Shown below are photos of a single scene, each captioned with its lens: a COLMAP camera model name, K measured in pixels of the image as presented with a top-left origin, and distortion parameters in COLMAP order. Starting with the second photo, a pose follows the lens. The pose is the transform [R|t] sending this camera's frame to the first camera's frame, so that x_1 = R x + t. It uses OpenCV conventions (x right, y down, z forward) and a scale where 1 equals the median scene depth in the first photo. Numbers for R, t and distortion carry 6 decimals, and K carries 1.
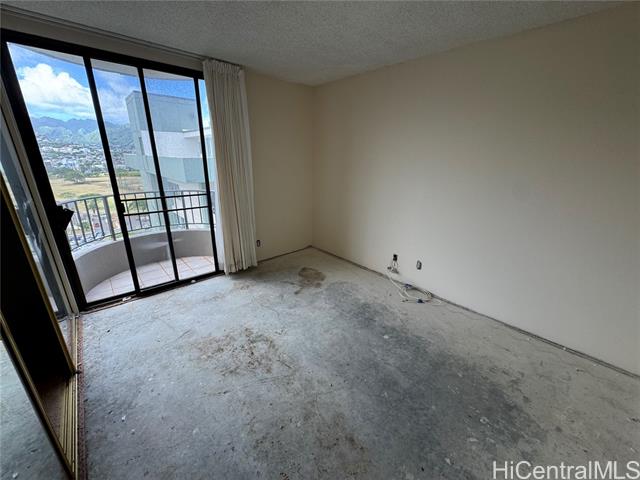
lens RADIAL K [[254.6, 0, 320.0], [0, 254.6, 240.0], [0, 0, 1]] dist [-0.003915, -0.000028]
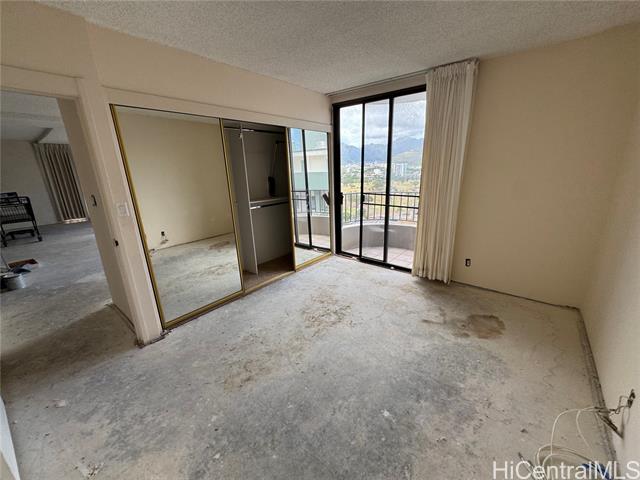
lens RADIAL K [[254.6, 0, 320.0], [0, 254.6, 240.0], [0, 0, 1]] dist [-0.003915, -0.000028]
pose [[0.141109, 0.253931, -0.956874, 0.656116], [-0.283155, 0.936519, 0.206773, -0.128294], [0.948637, 0.241766, 0.204053, 0.488707]]
